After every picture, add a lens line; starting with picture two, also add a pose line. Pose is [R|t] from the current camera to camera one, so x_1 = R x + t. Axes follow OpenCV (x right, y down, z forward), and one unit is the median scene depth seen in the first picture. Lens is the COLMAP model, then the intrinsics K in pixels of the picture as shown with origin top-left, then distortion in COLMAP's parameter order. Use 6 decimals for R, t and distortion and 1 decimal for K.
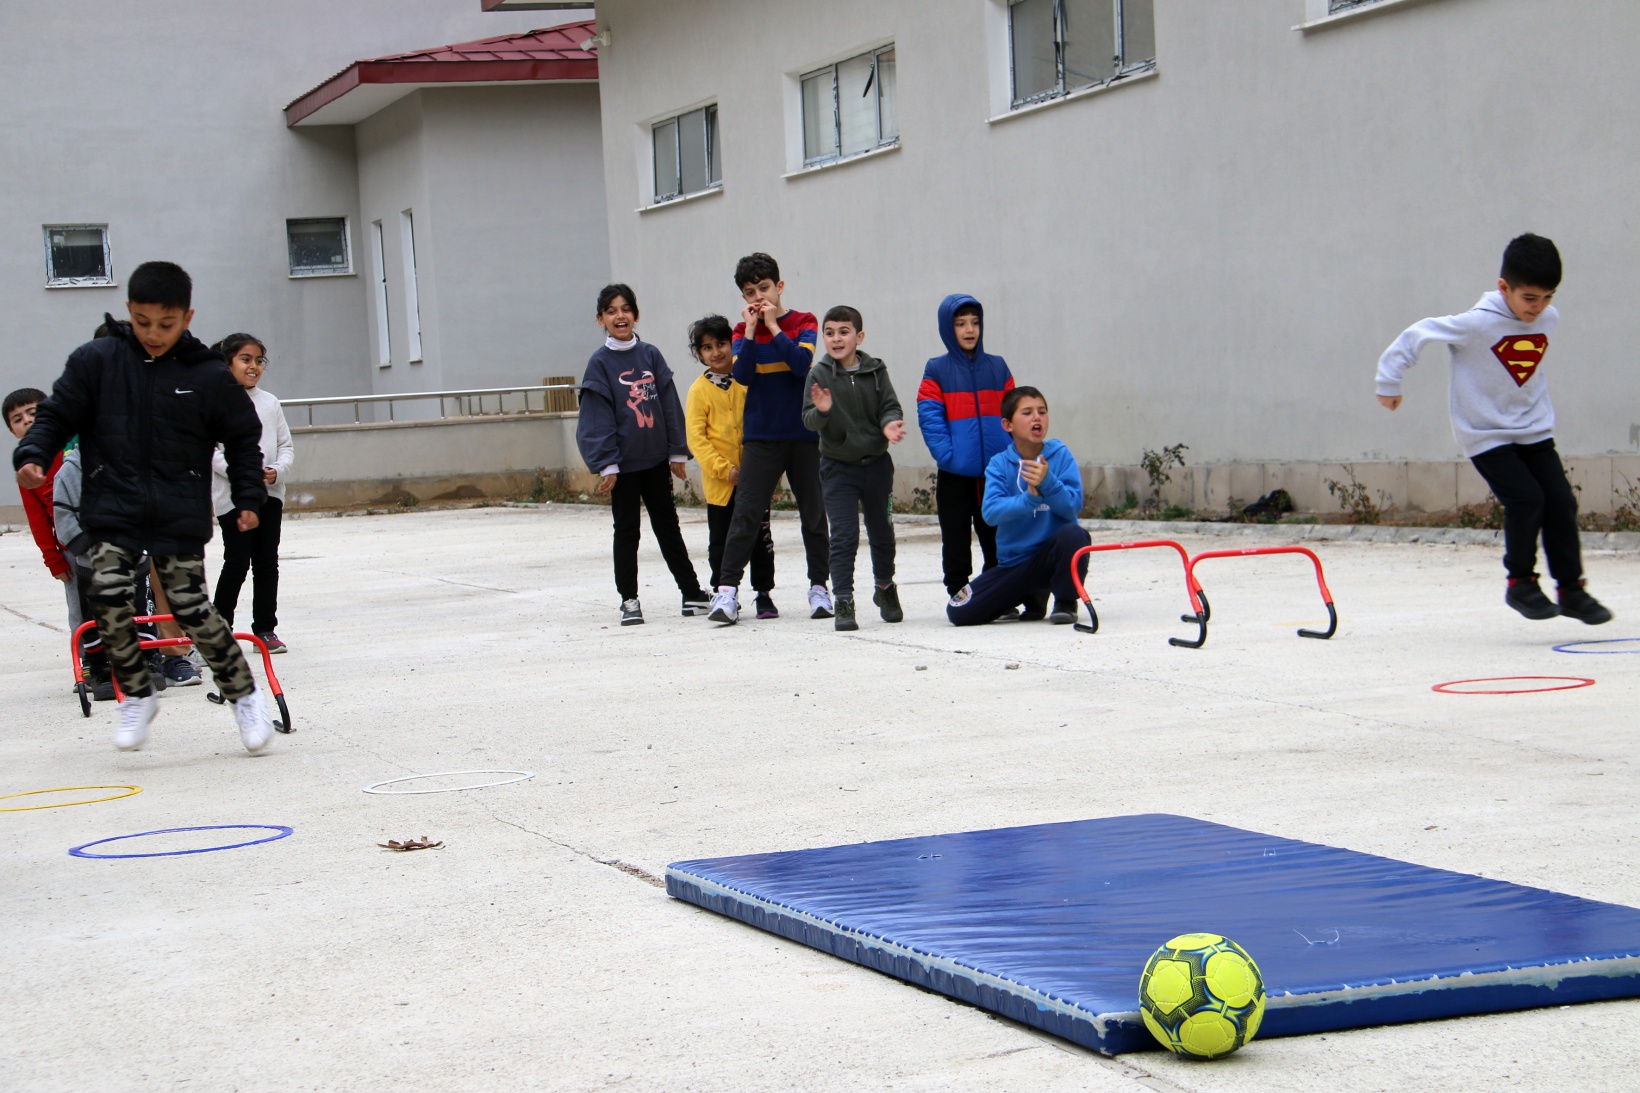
lens RADIAL K [[4077.2, 0, 819.7], [0, 4077.2, 626.7], [0, 0, 1]] dist [0.627675, 0.505655]
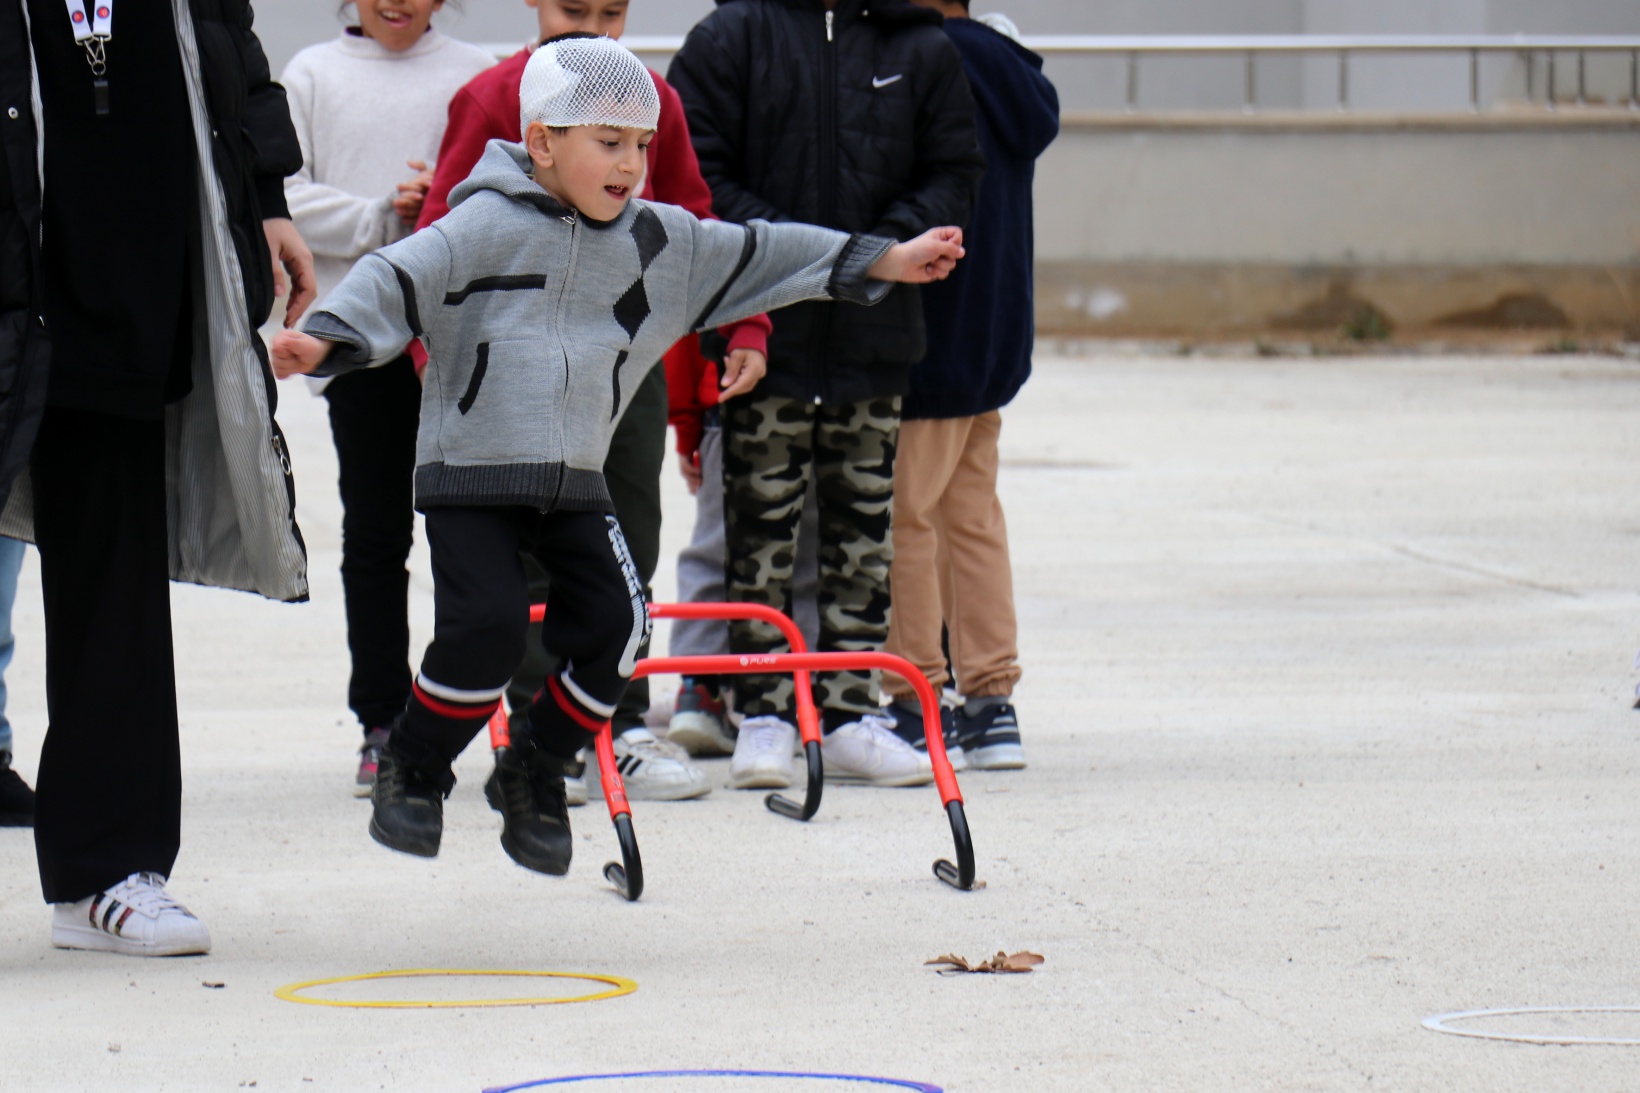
lens RADIAL K [[4077.2, 0, 819.7], [0, 4077.2, 626.7], [0, 0, 1]] dist [0.627675, 0.505655]
pose [[0.989886, 0.066221, -0.125464, -0.099871], [-0.068759, 0.997505, -0.016001, 0.006371], [0.124091, 0.024466, 0.991969, 0.614736]]
